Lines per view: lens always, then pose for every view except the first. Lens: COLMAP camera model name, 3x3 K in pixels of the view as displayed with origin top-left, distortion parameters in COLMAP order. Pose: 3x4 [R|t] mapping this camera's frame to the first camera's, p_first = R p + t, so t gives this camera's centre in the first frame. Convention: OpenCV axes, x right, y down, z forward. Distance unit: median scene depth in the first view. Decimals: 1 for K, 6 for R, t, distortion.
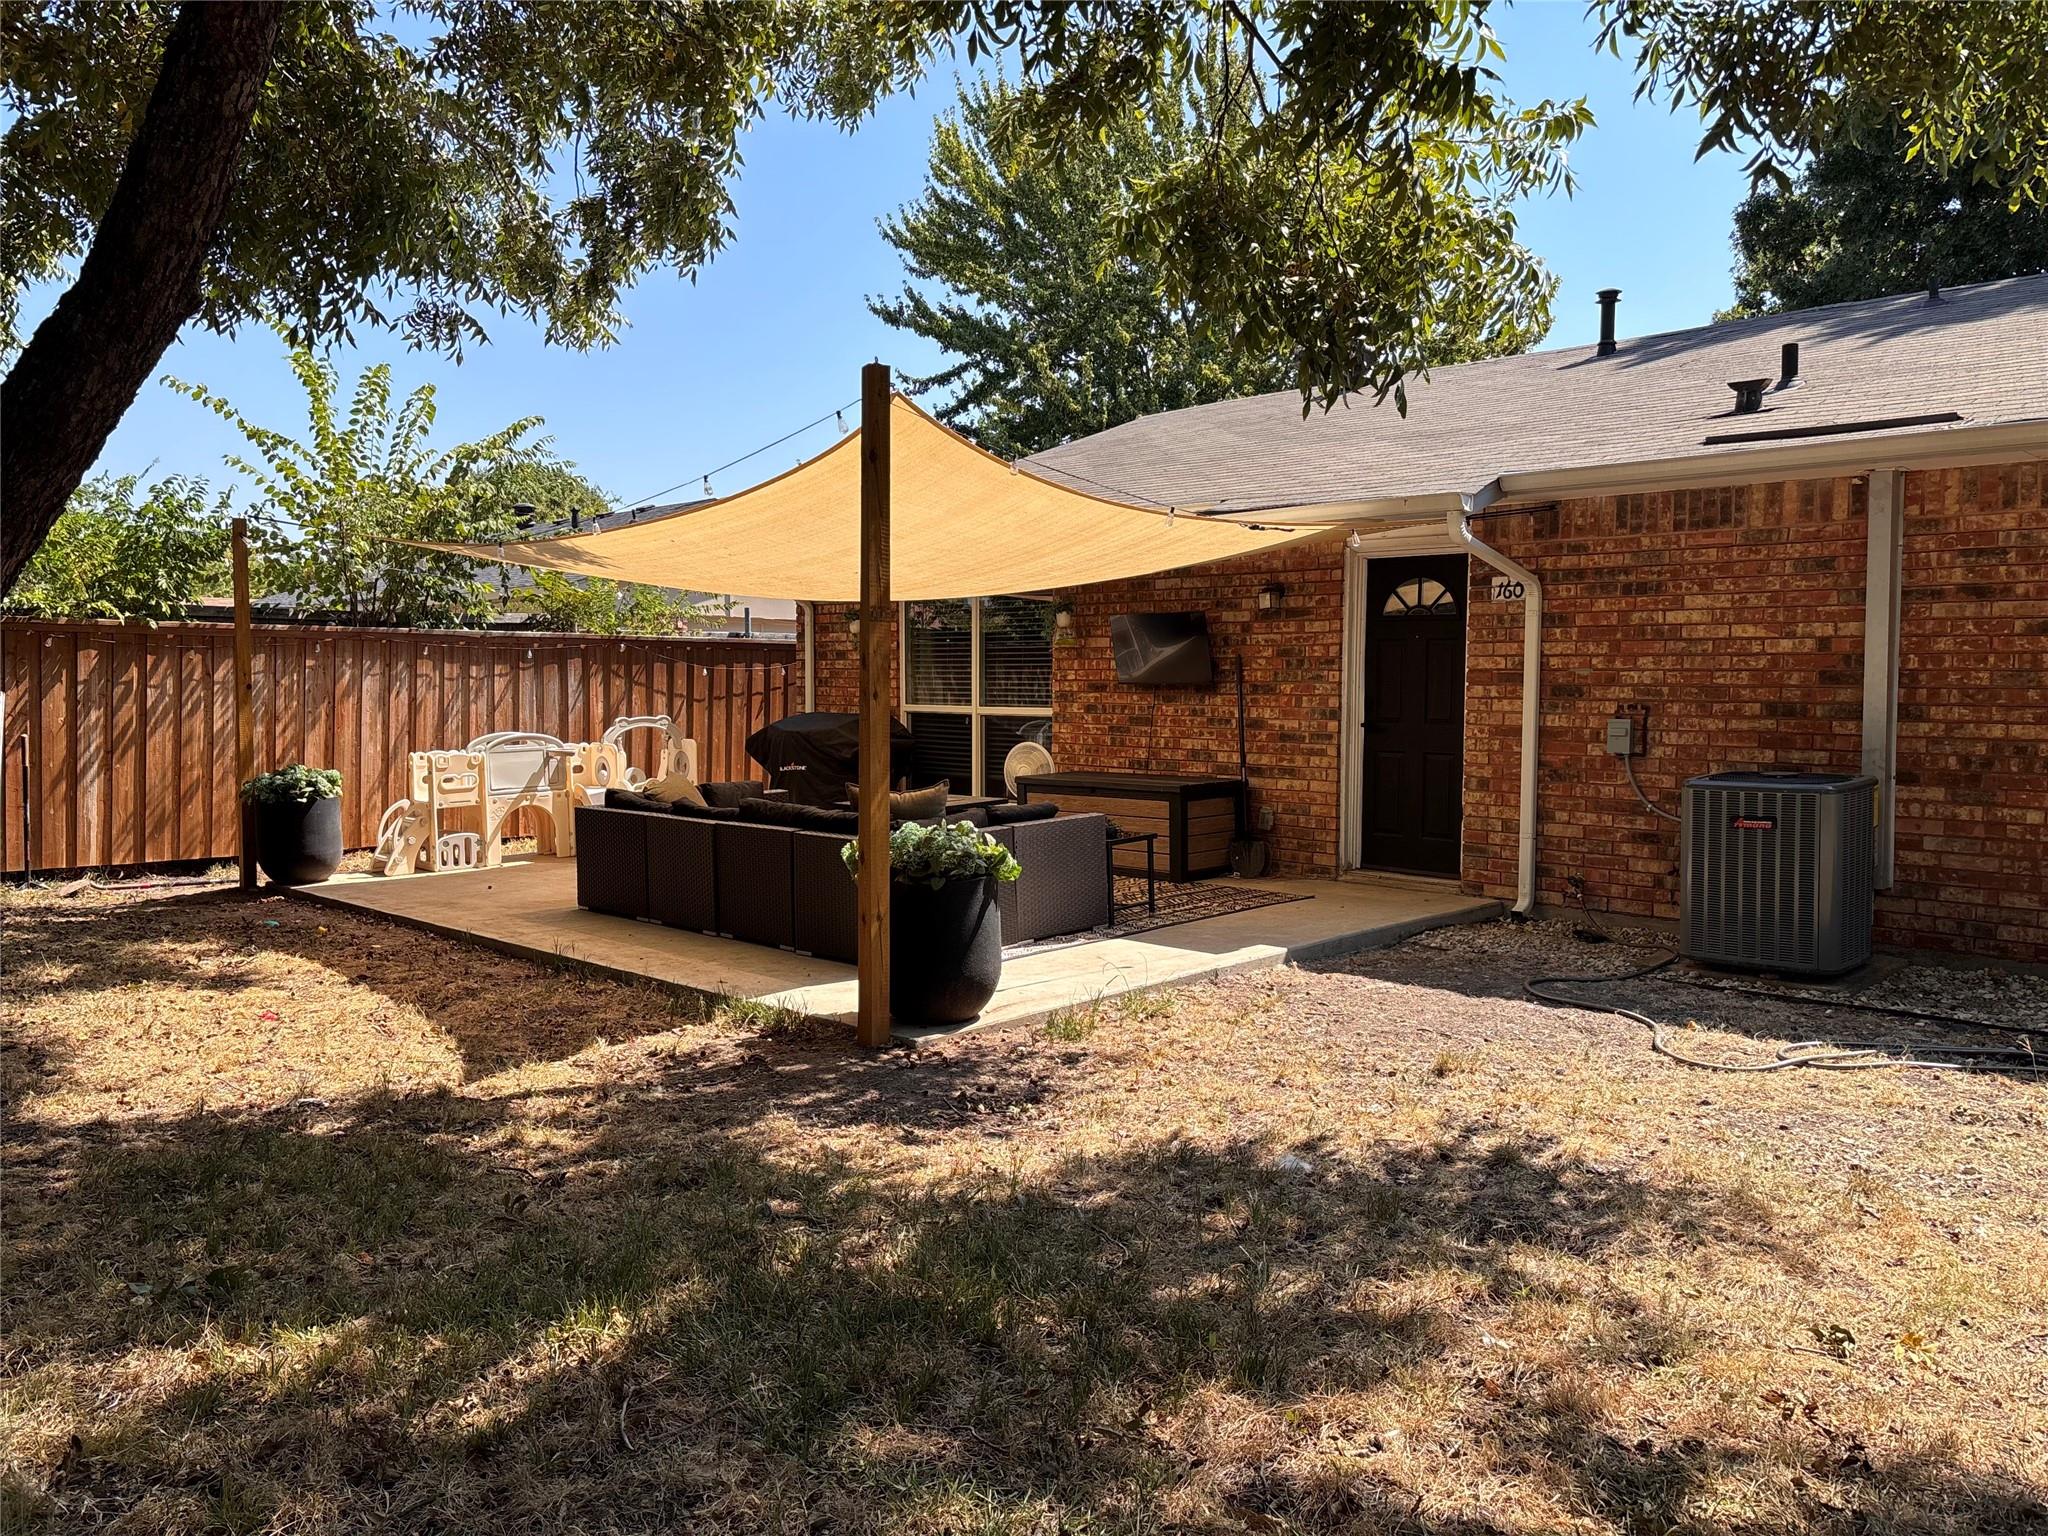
lens RADIAL K [[1541.3, 0, 1025.8], [0, 1541.3, 762.4], [0, 0, 1]] dist [0.001761, -0.004958]
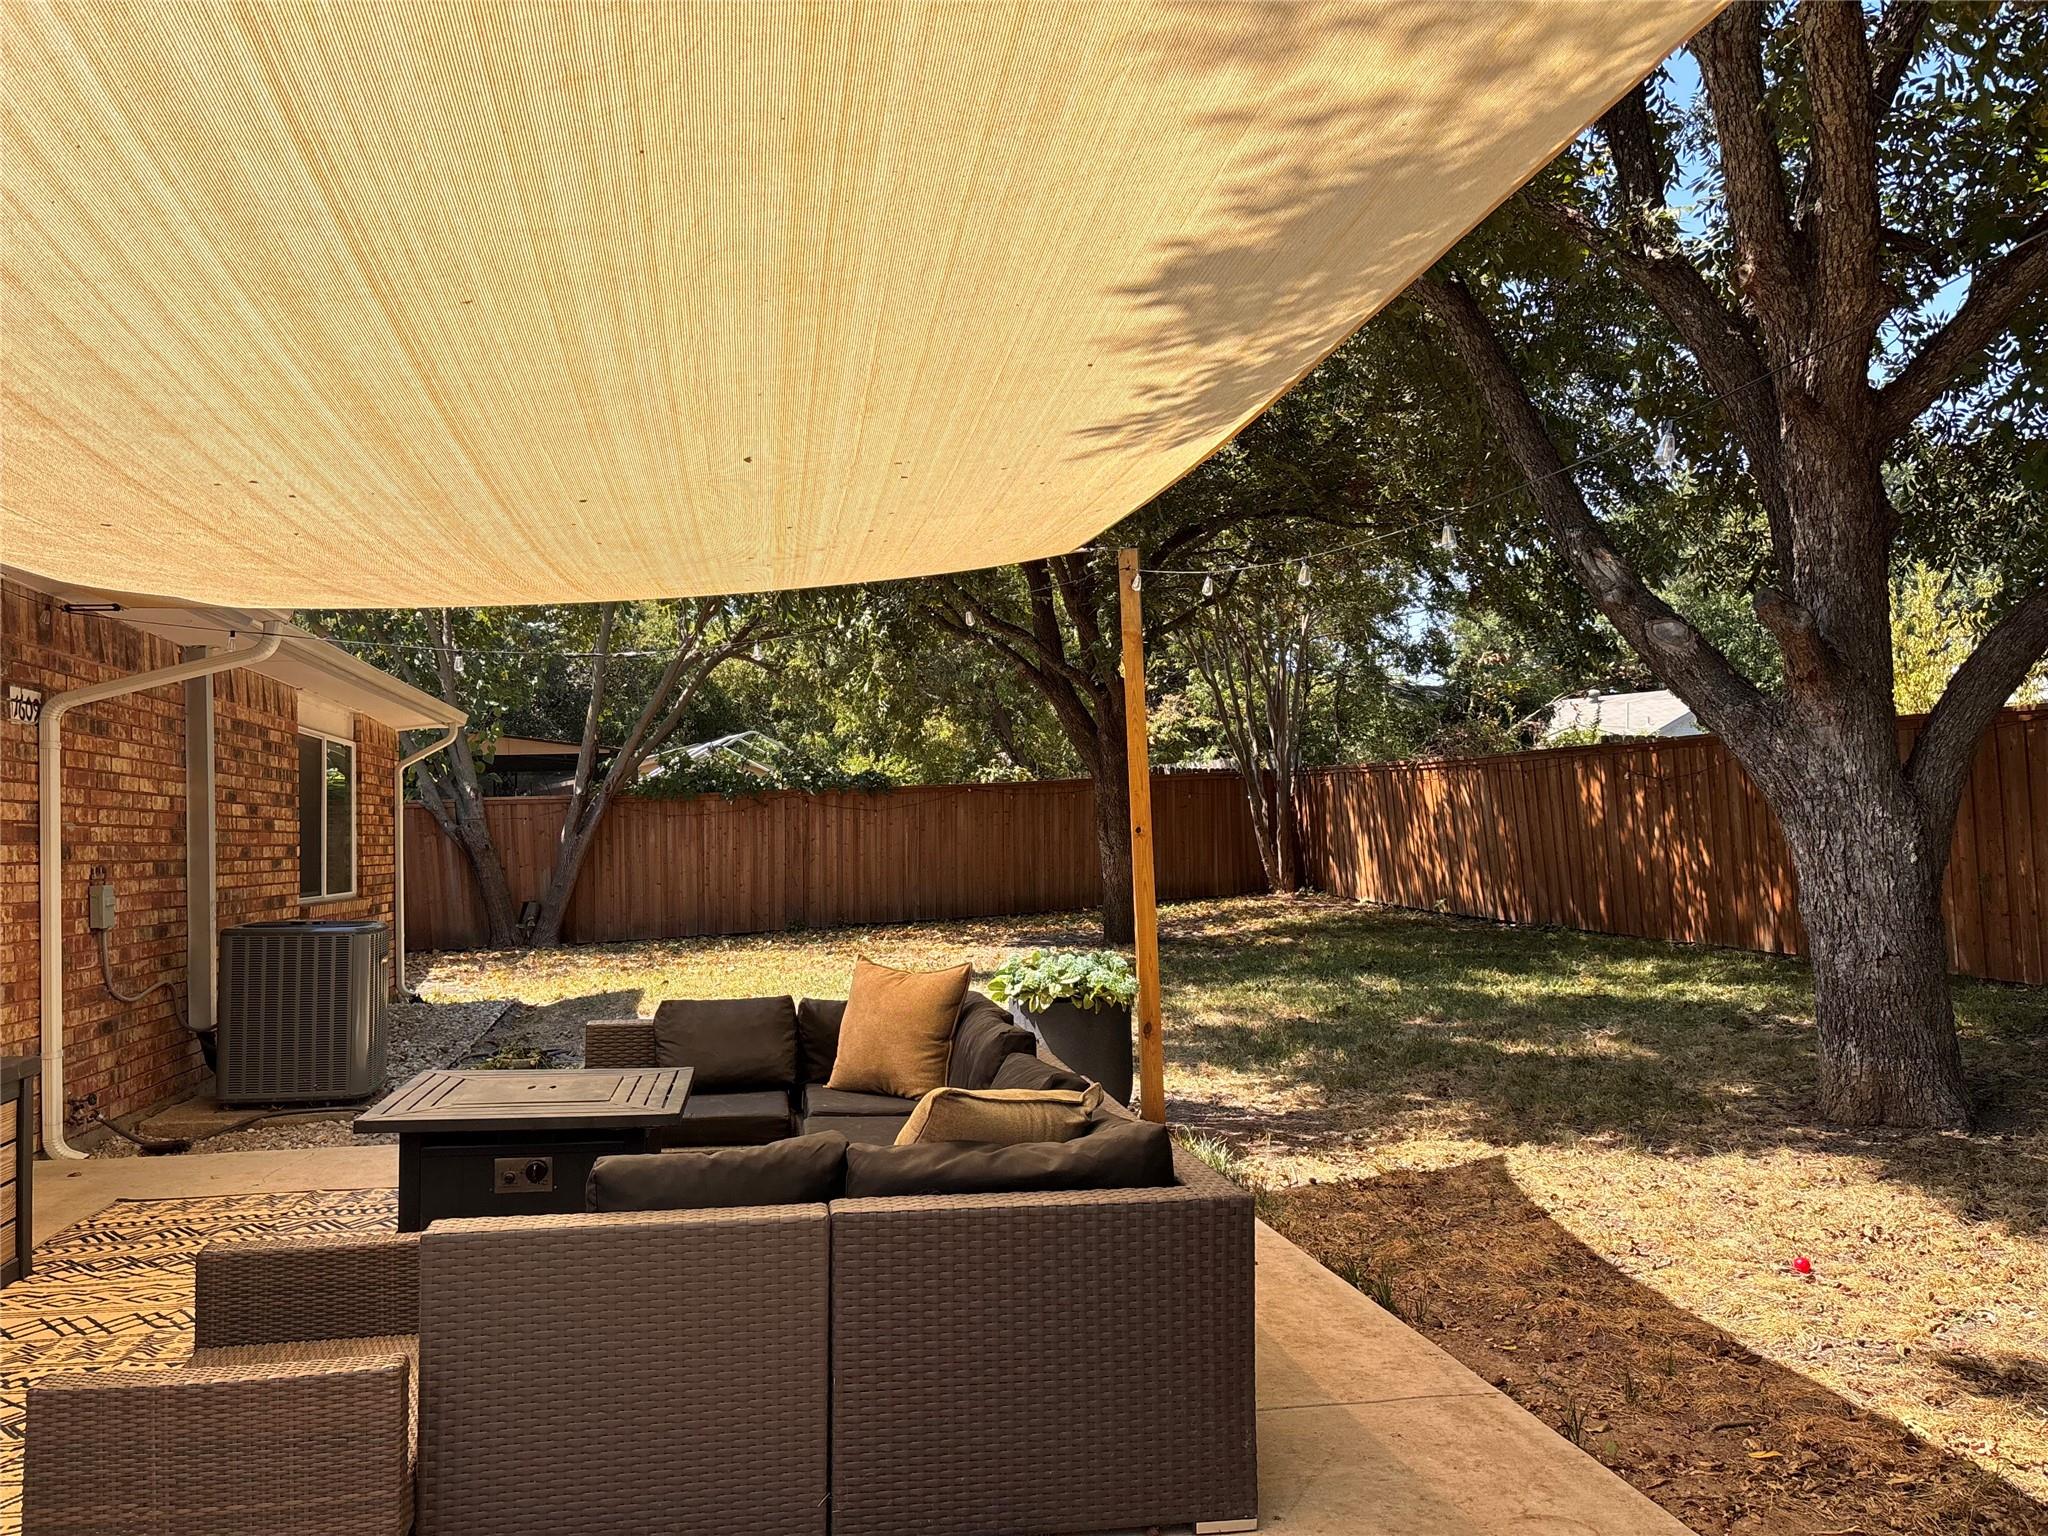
lens RADIAL K [[1541.3, 0, 1020.1], [0, 1541.3, 773.5], [0, 0, 1]] dist [0.001761, -0.004958]
pose [[-0.827707, 0.039115, 0.559796, -0.399908], [0.048742, 0.998809, 0.002279, -0.055641], [-0.559040, 0.029172, -0.828627, 1.193687]]
